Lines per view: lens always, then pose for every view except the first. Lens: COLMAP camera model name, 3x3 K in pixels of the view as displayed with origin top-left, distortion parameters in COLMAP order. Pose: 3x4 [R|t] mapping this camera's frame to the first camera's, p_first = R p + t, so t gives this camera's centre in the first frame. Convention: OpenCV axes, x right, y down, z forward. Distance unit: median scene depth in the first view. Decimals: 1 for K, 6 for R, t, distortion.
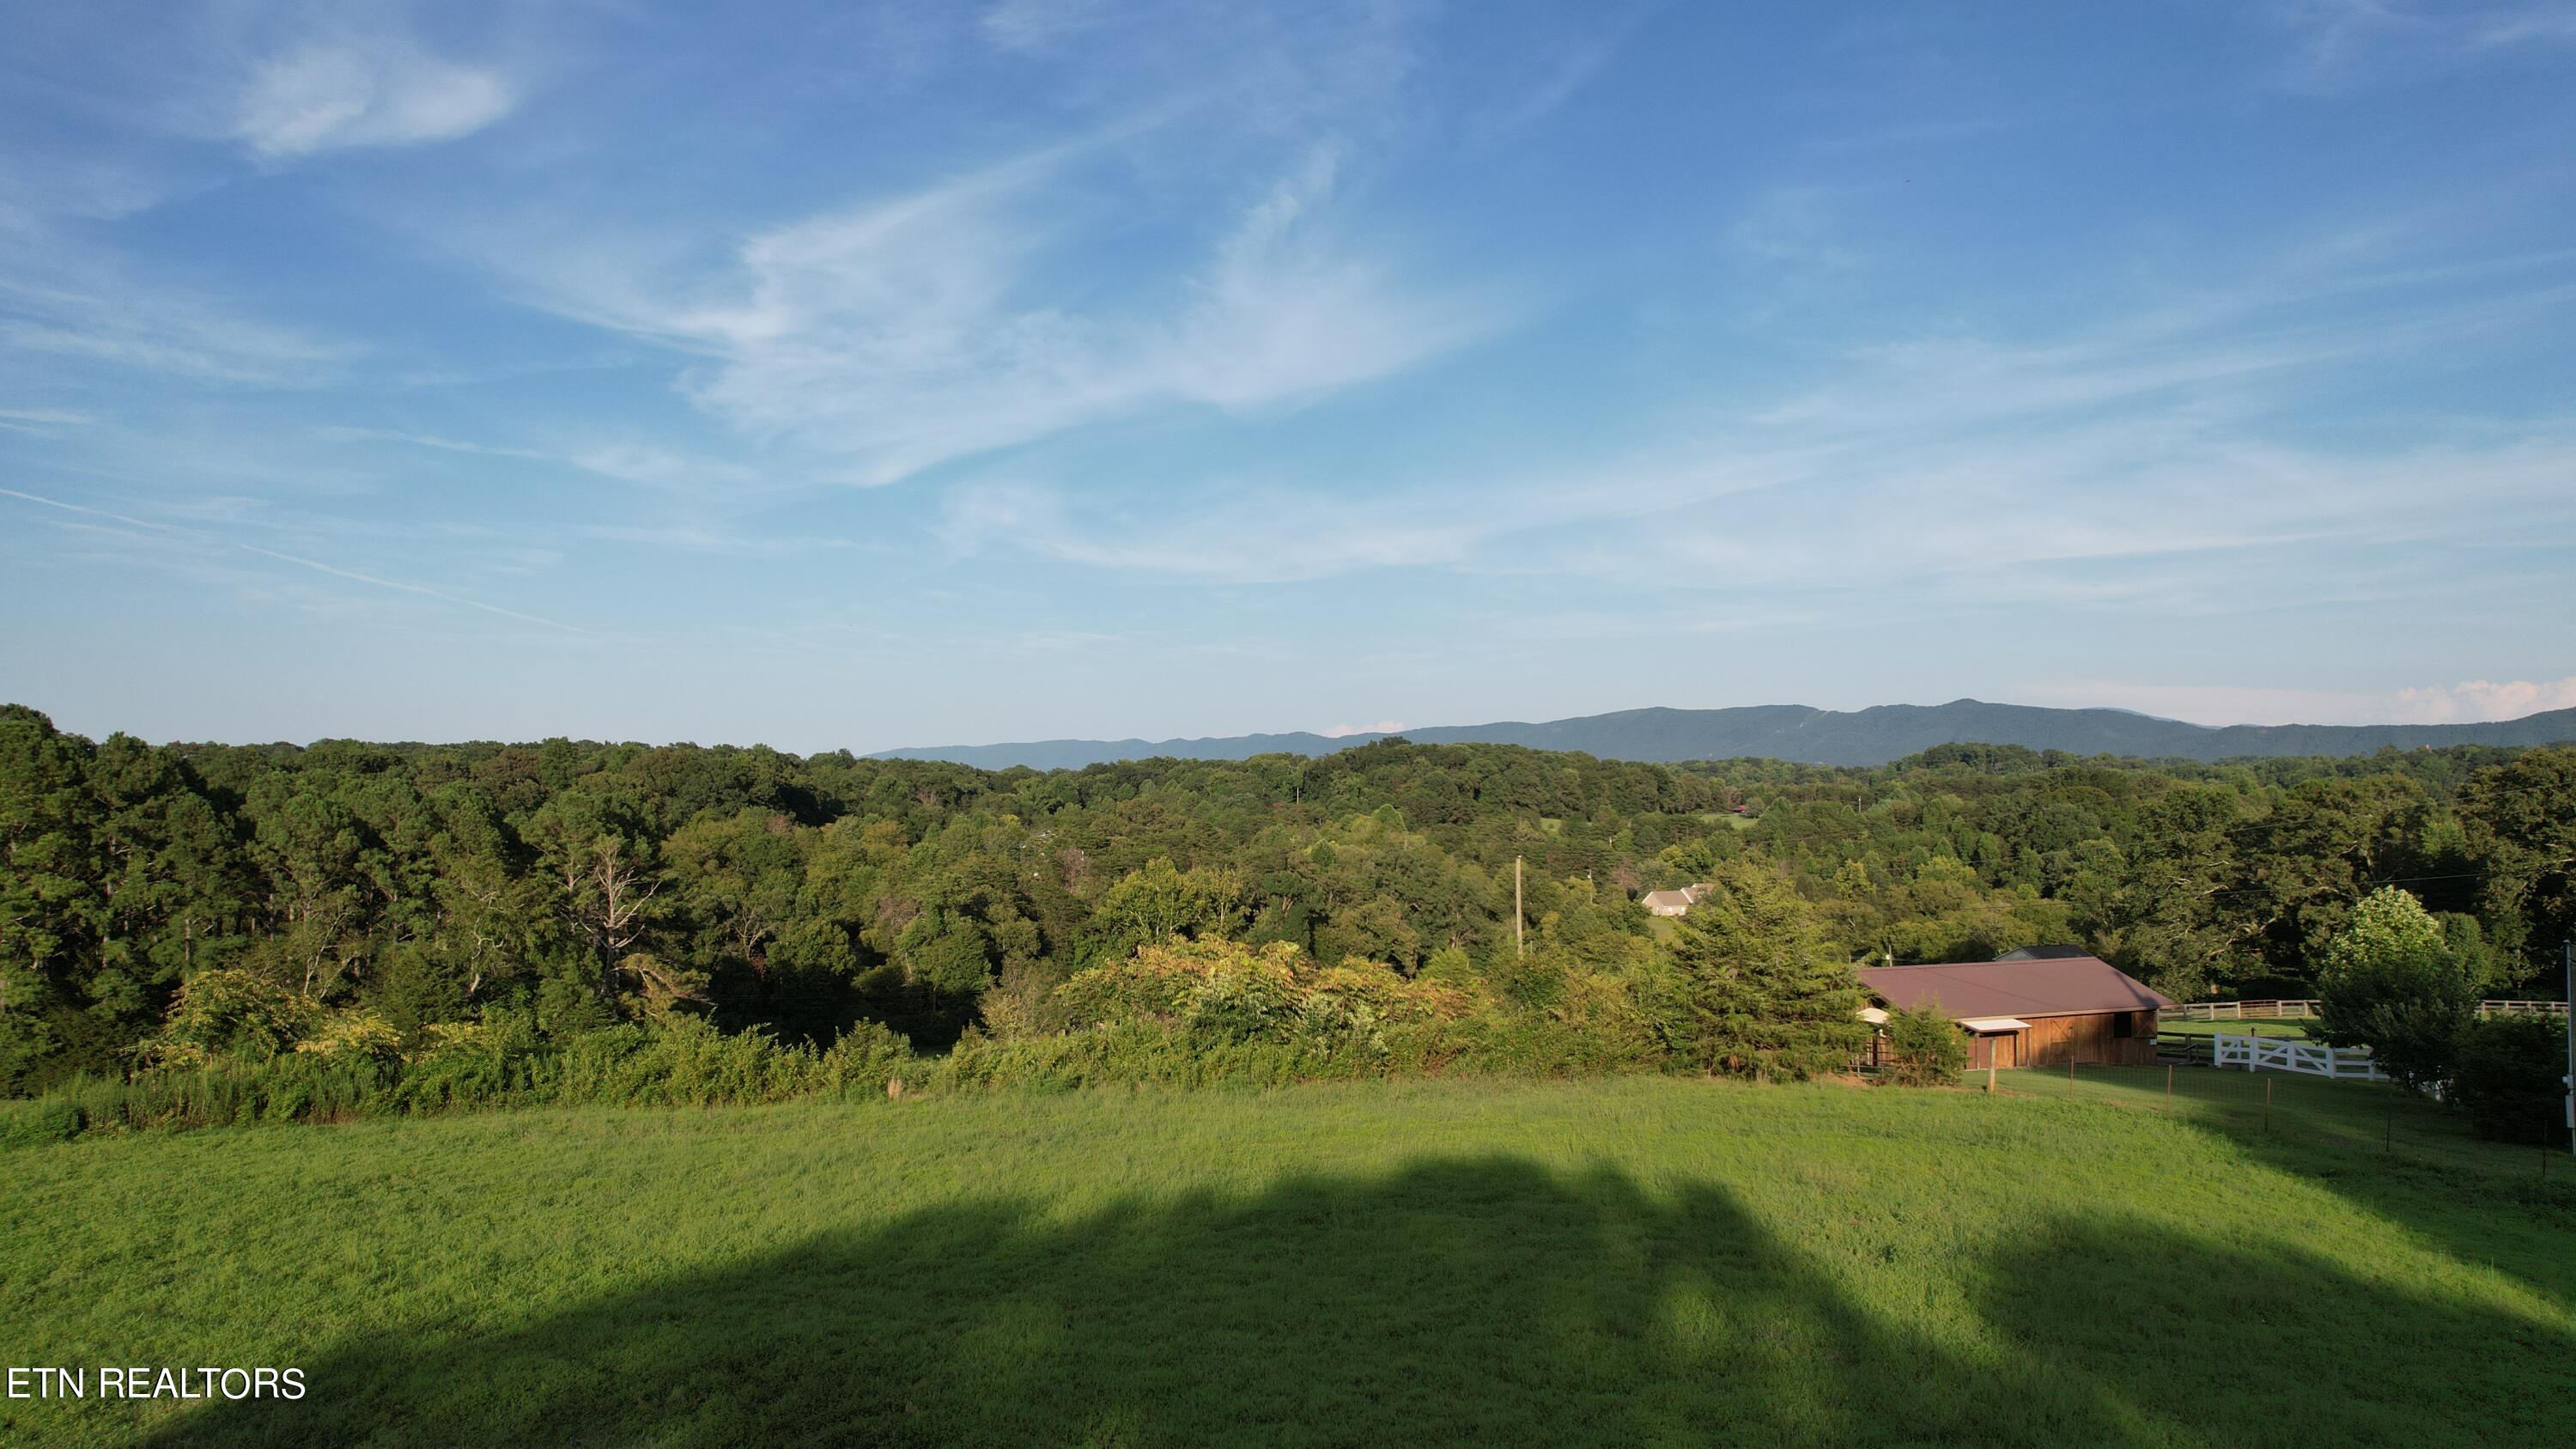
lens RADIAL K [[1646.3, 0, 1293.1], [0, 1646.3, 725.2], [0, 0, 1]] dist [-0.073114, 0.066154]
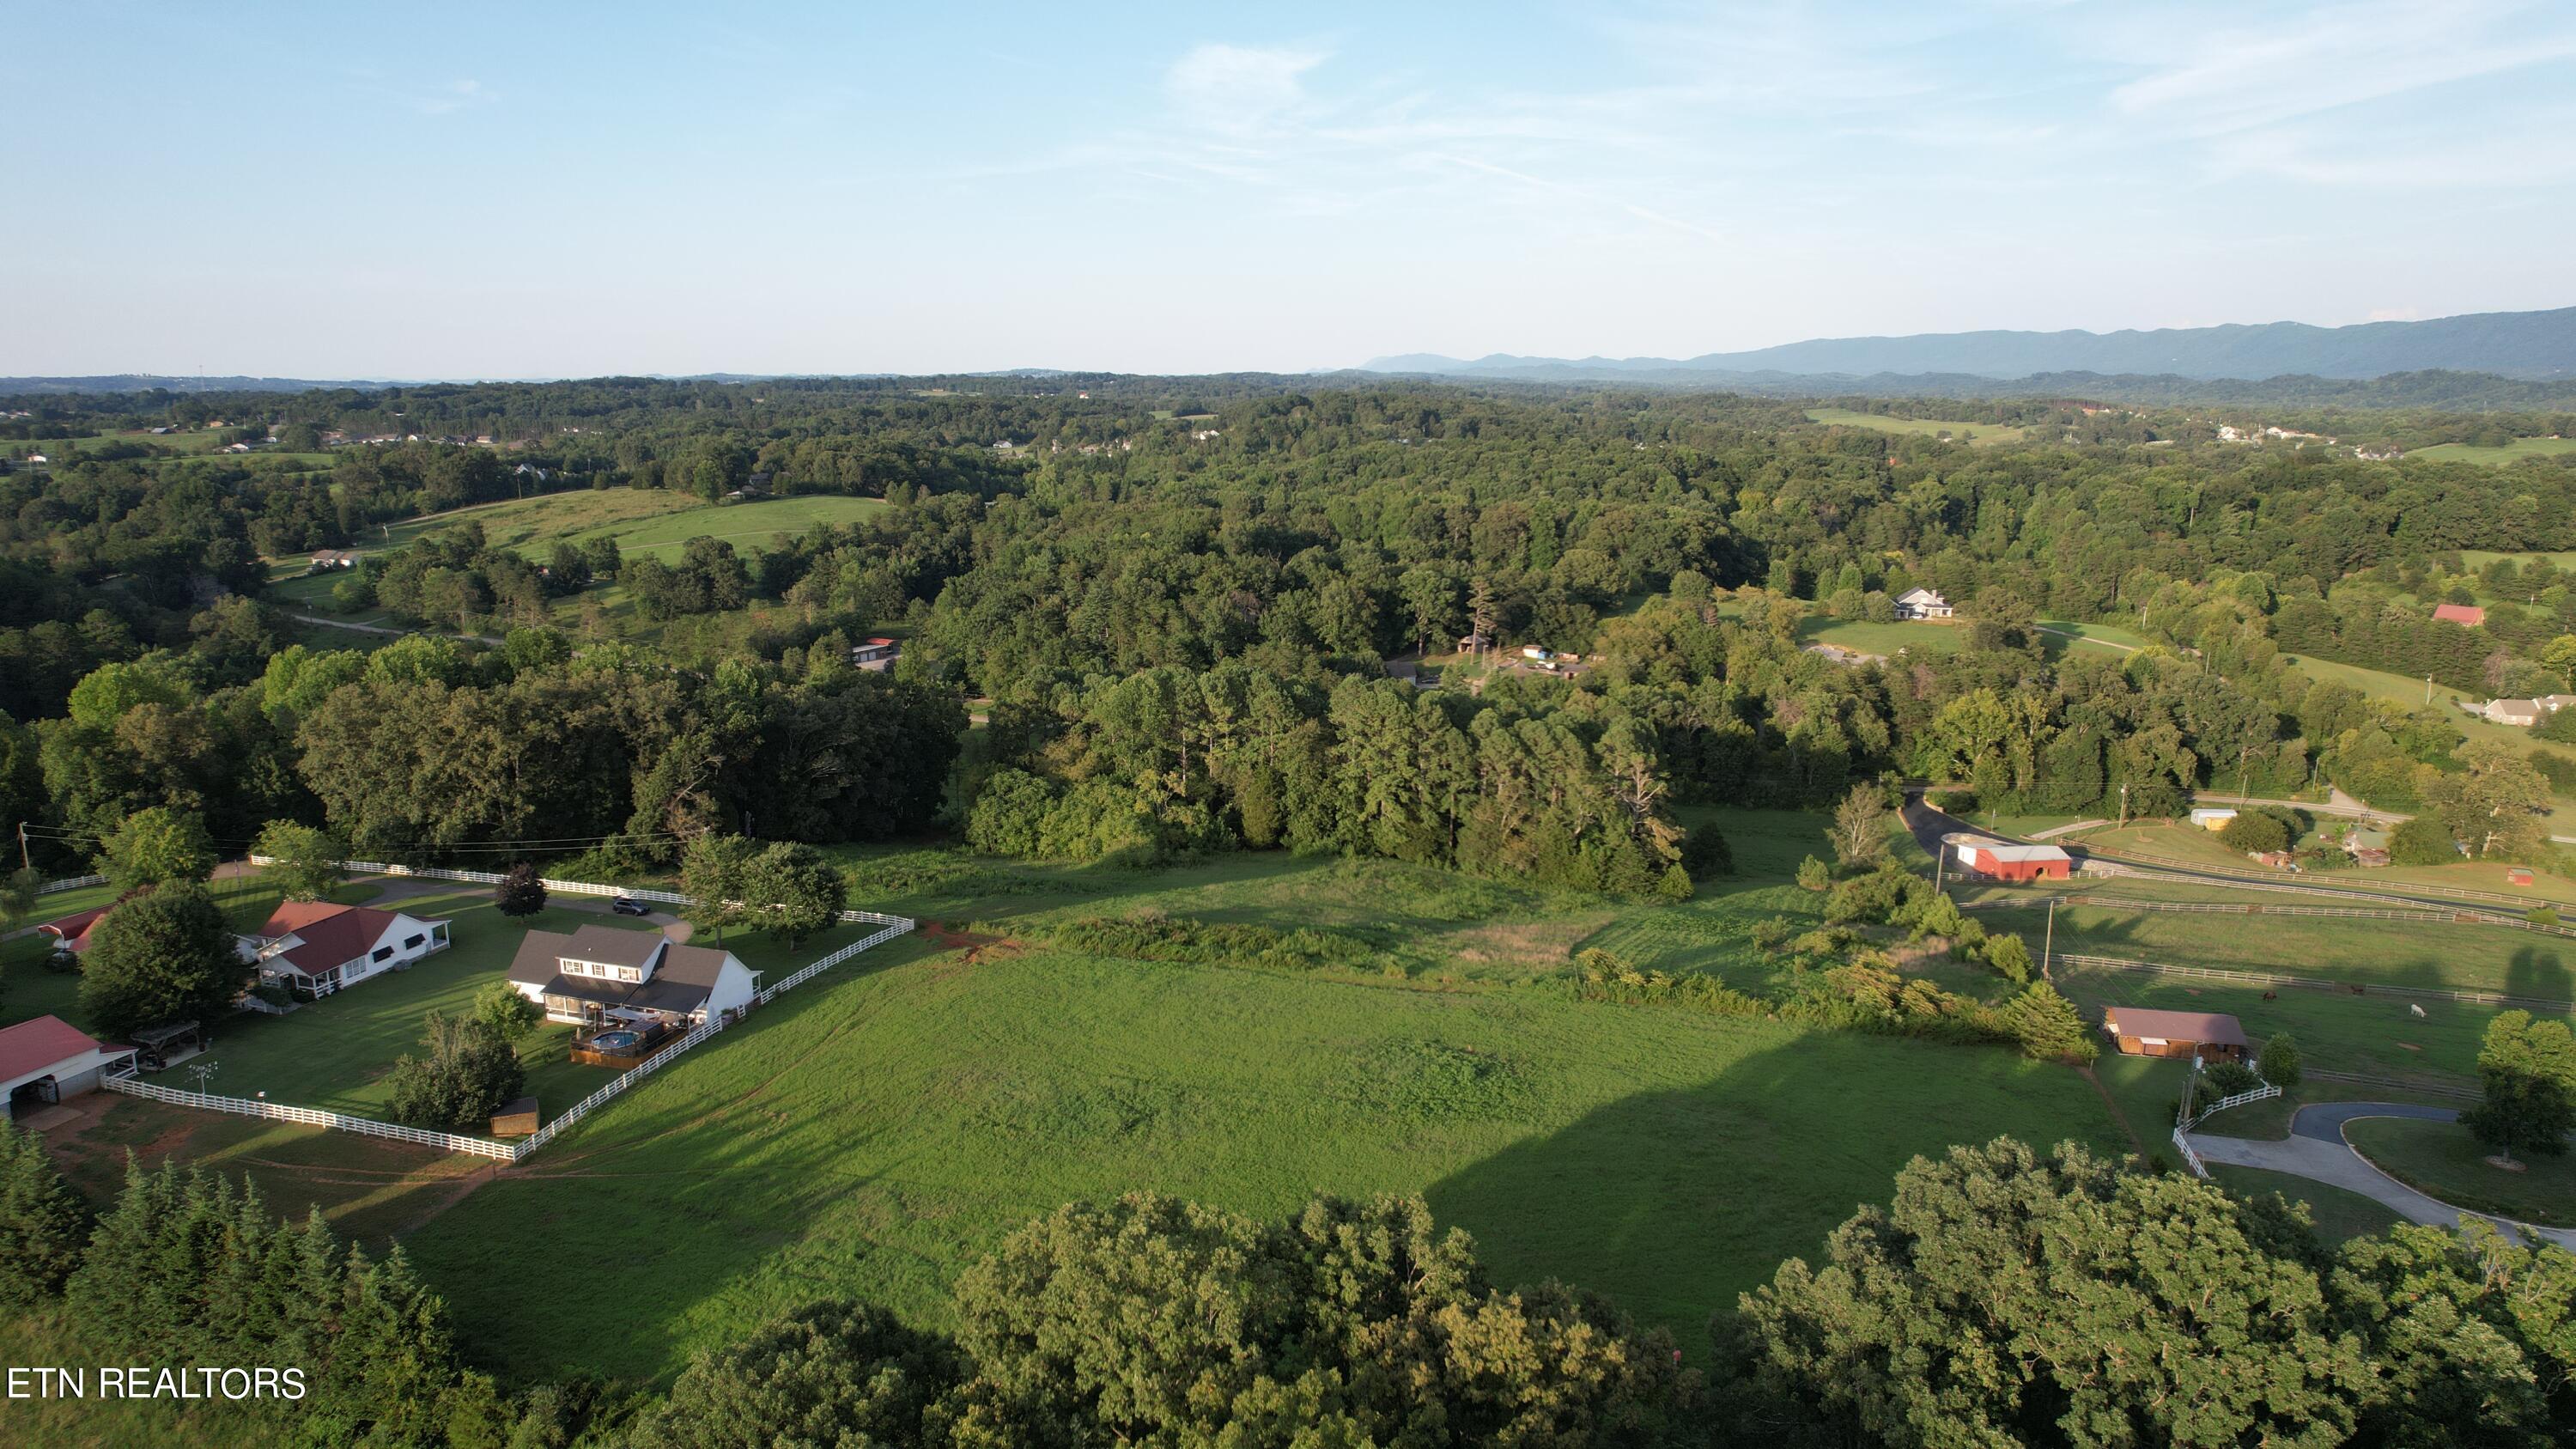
lens RADIAL K [[1646.3, 0, 1294.1], [0, 1646.3, 723.7], [0, 0, 1]] dist [-0.073114, 0.066154]
pose [[0.859782, 0.108436, -0.499015, 0.091669], [0.017616, 0.970316, 0.241200, -0.199891], [0.510357, -0.216170, 0.832350, -0.376728]]
